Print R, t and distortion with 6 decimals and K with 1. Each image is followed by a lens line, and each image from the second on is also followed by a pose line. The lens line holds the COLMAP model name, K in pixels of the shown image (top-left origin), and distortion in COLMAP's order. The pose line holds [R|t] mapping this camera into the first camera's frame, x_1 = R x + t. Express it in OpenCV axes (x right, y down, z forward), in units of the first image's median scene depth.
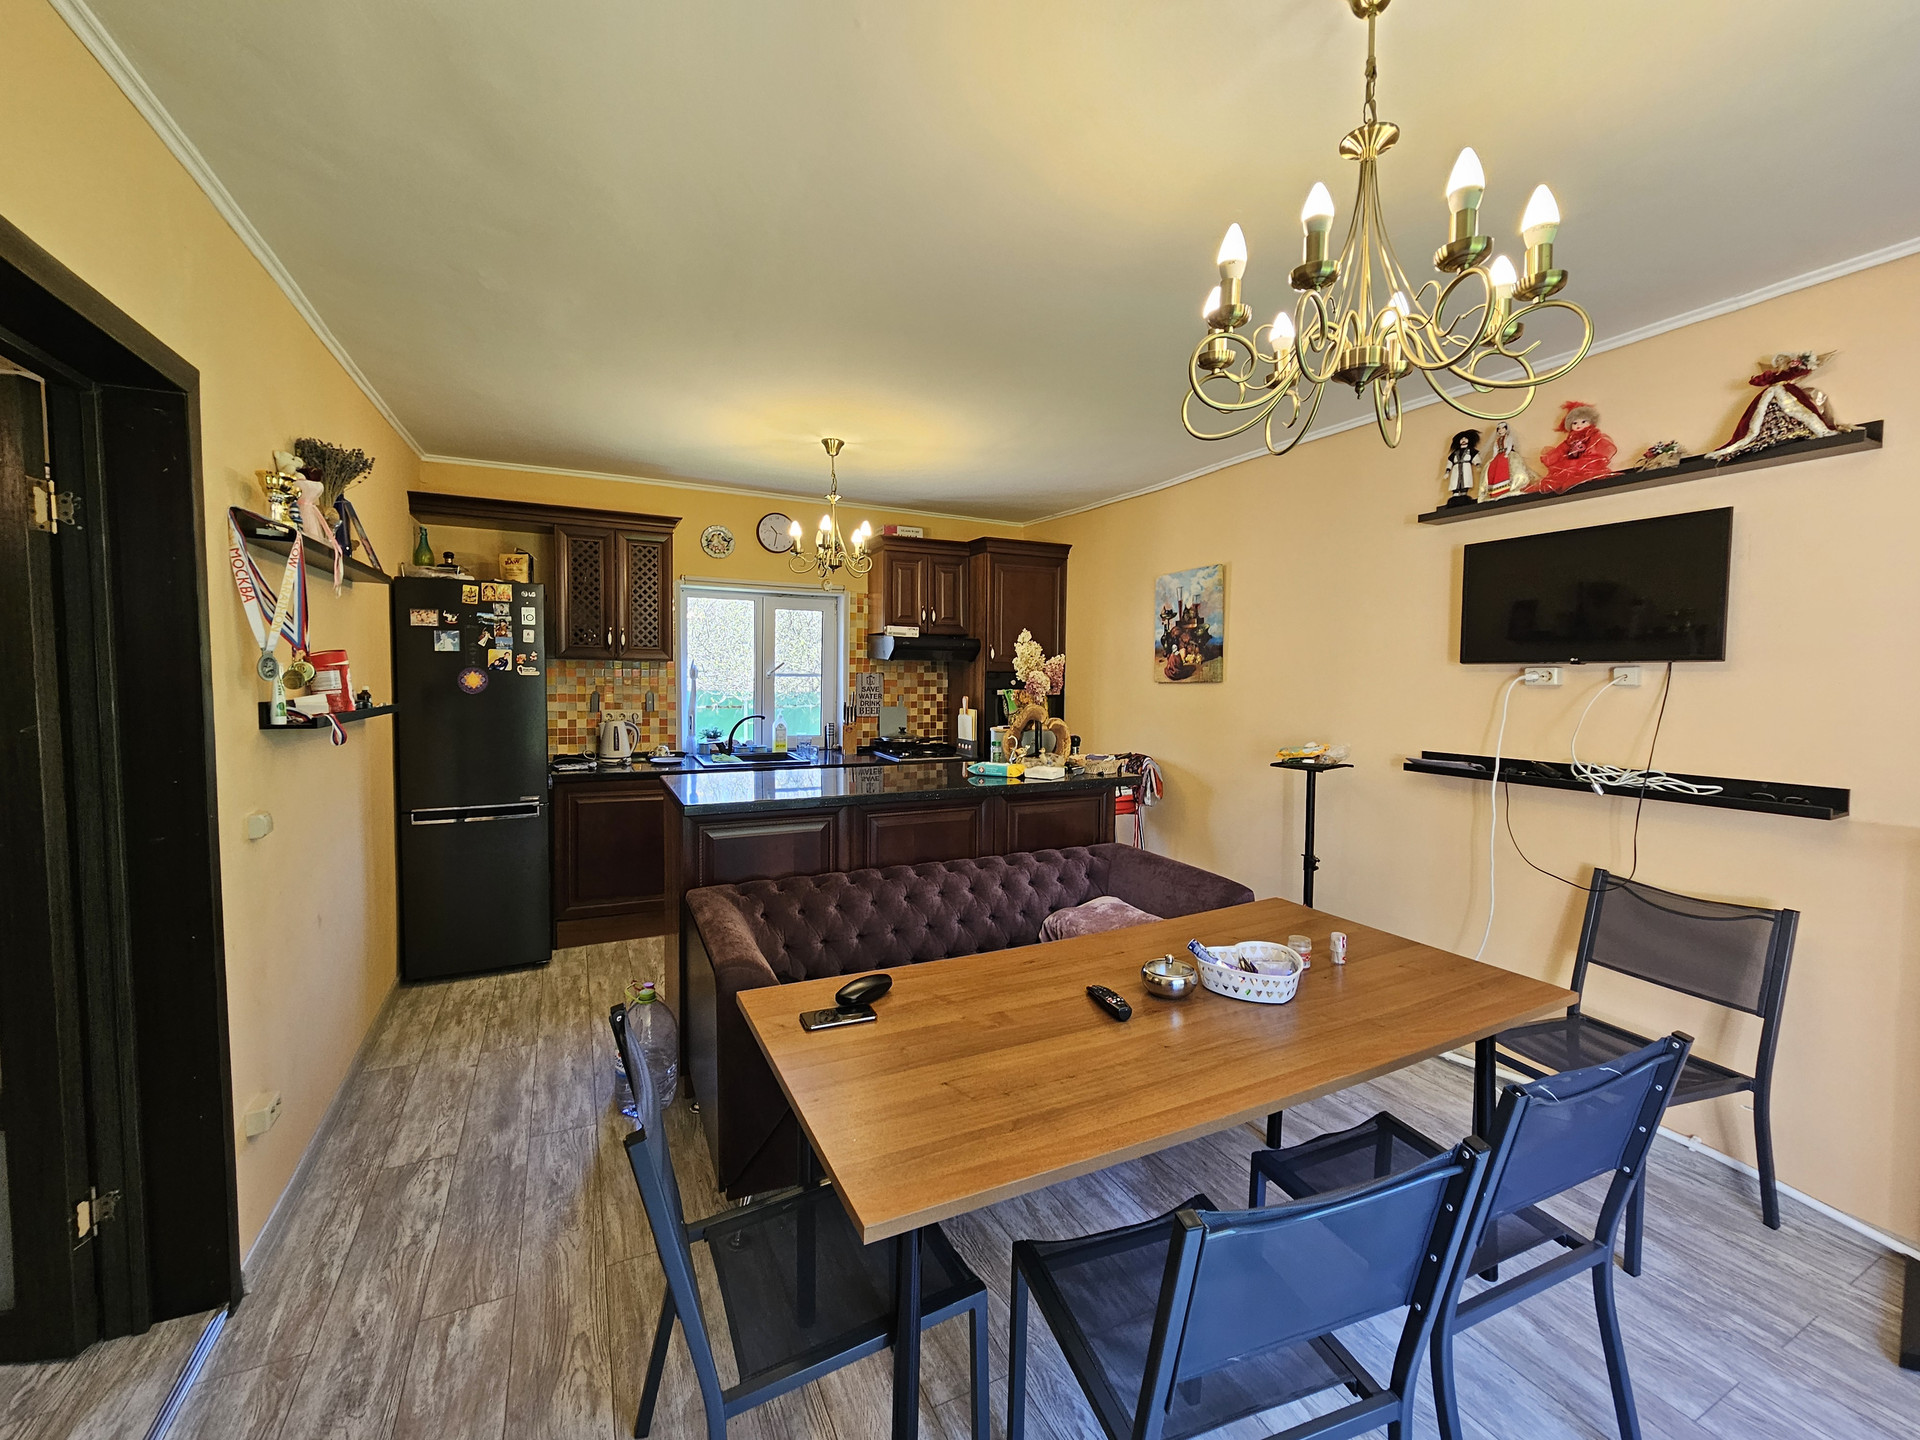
lens RADIAL K [[785.9, 0, 958.8], [0, 785.9, 716.2], [0, 0, 1]] dist [0.001408, -0.000705]
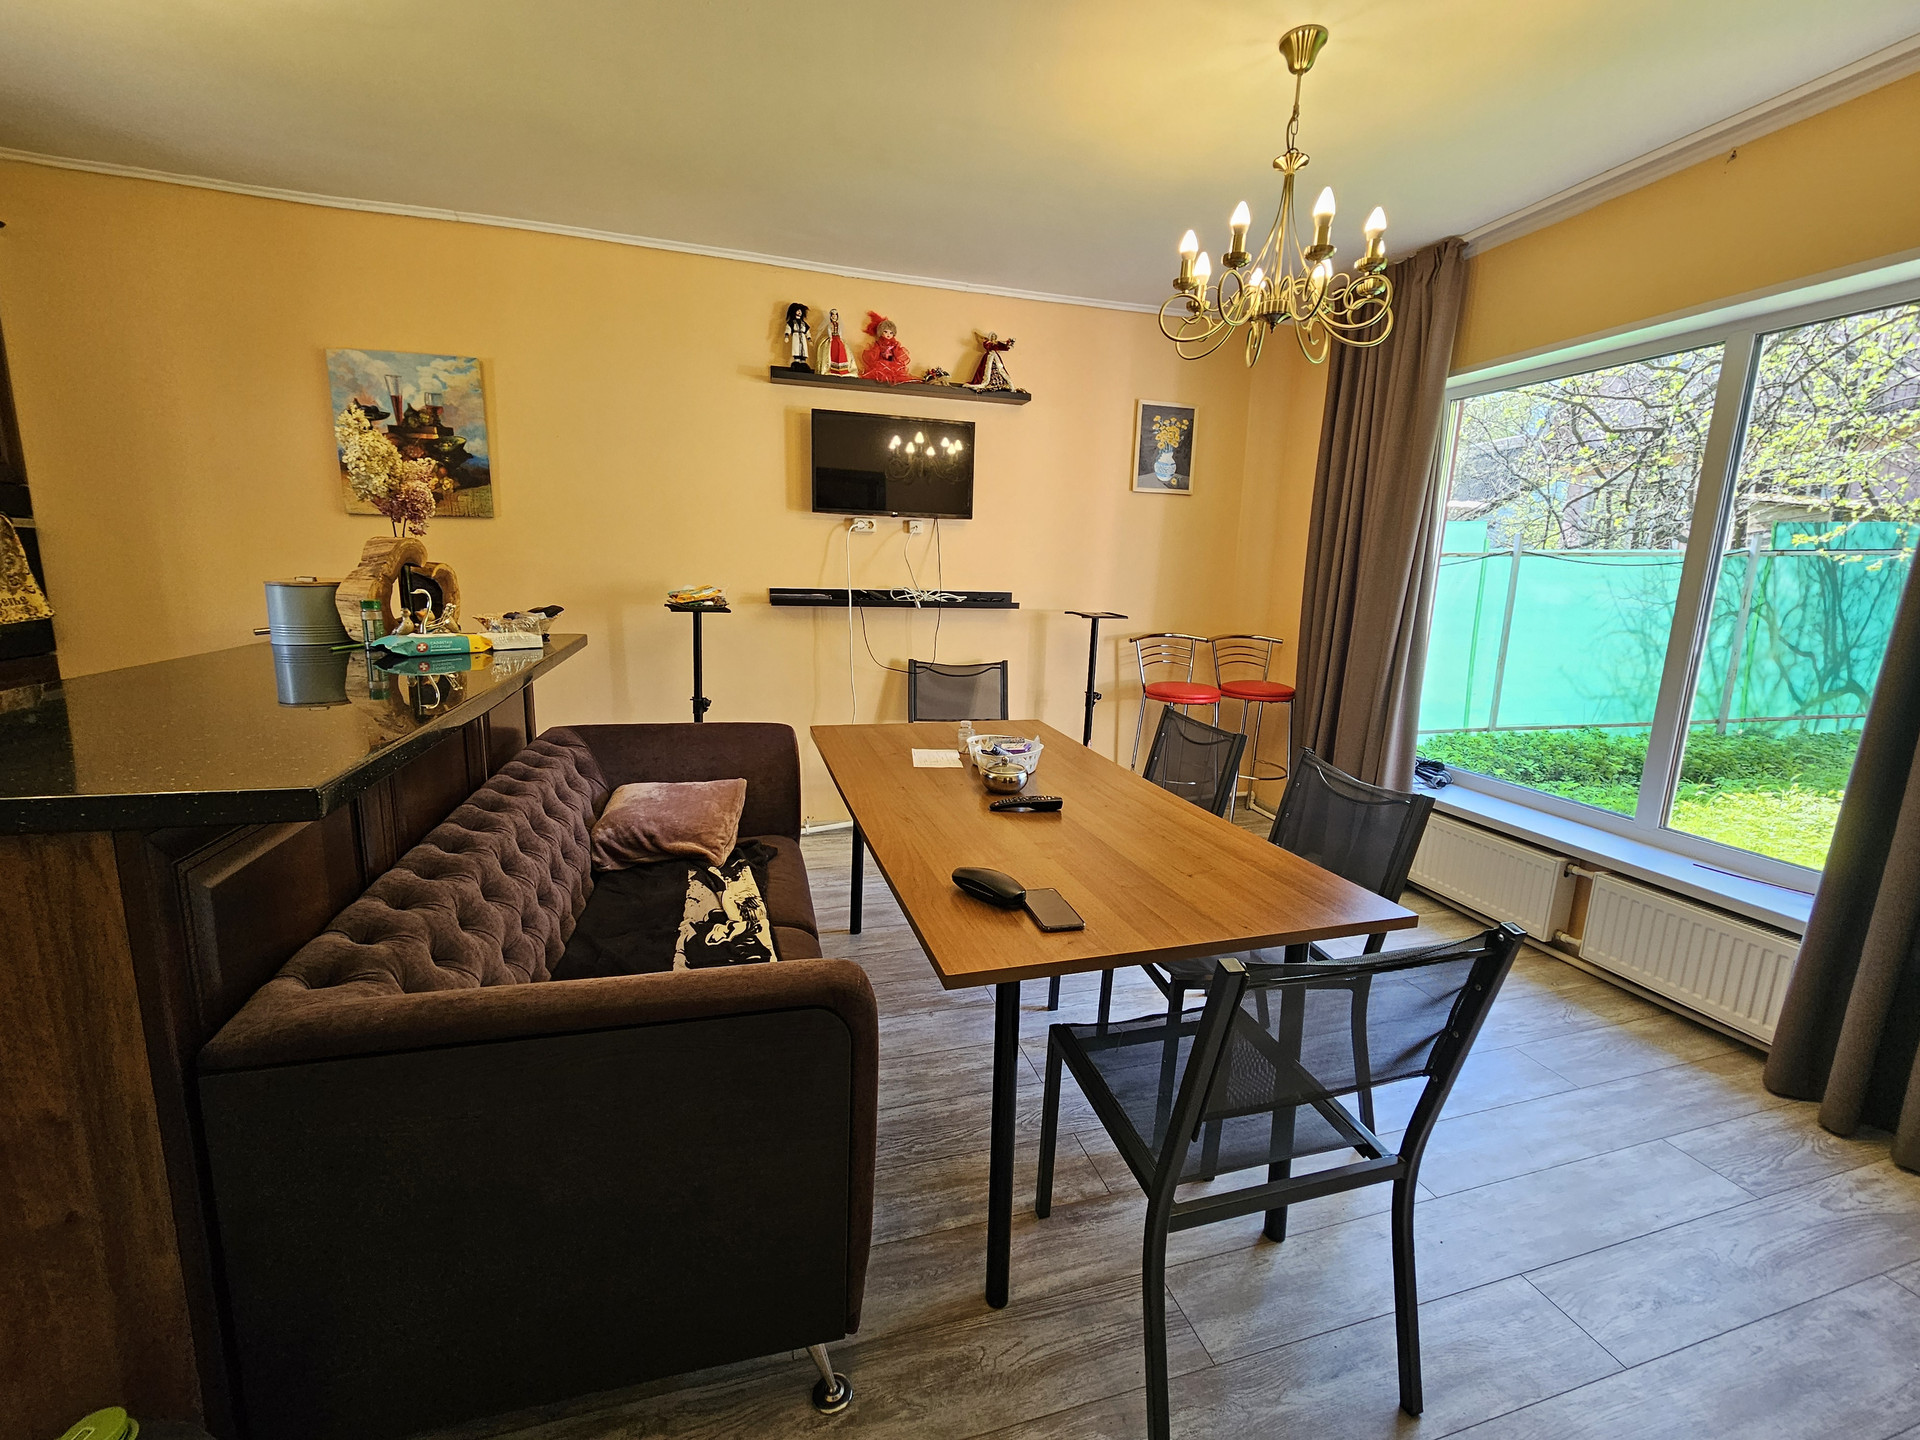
lens RADIAL K [[785.9, 0, 958.2], [0, 785.9, 714.0], [0, 0, 1]] dist [0.001408, -0.000705]
pose [[0.173056, -0.186352, 0.967122, -0.386479], [0.021158, 0.982414, 0.185513, 0.013601], [-0.984685, -0.011642, 0.173956, 0.402615]]
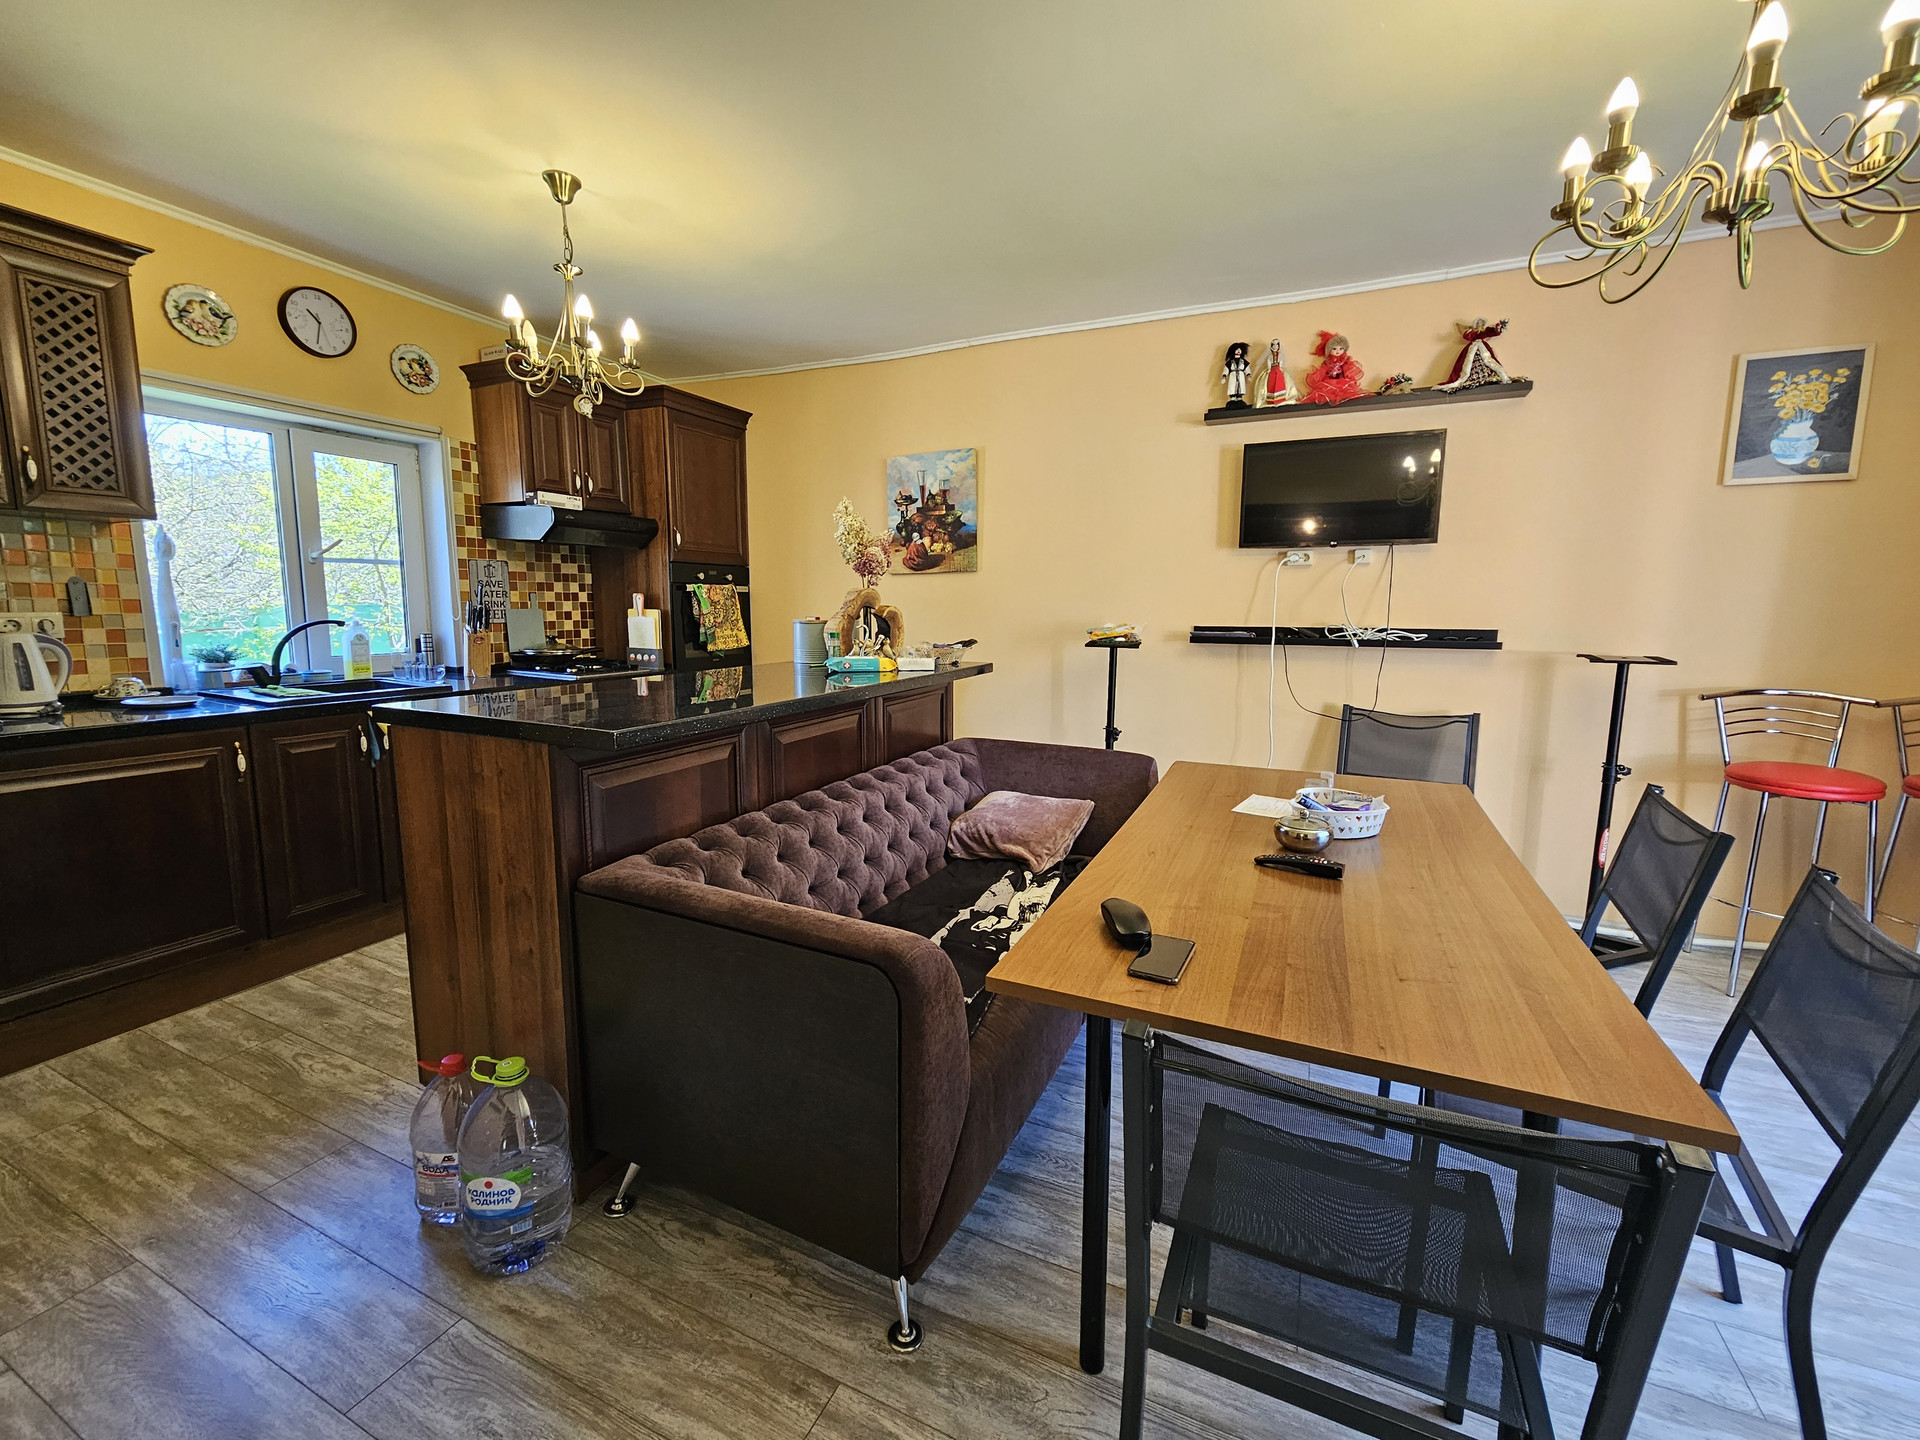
lens RADIAL K [[785.9, 0, 958.8], [0, 785.9, 713.0], [0, 0, 1]] dist [0.001408, -0.000705]
pose [[0.778576, -0.093280, 0.620579, -0.313627], [0.034939, 0.993801, 0.105545, 0.028495], [-0.626577, -0.060493, 0.777008, 0.236419]]
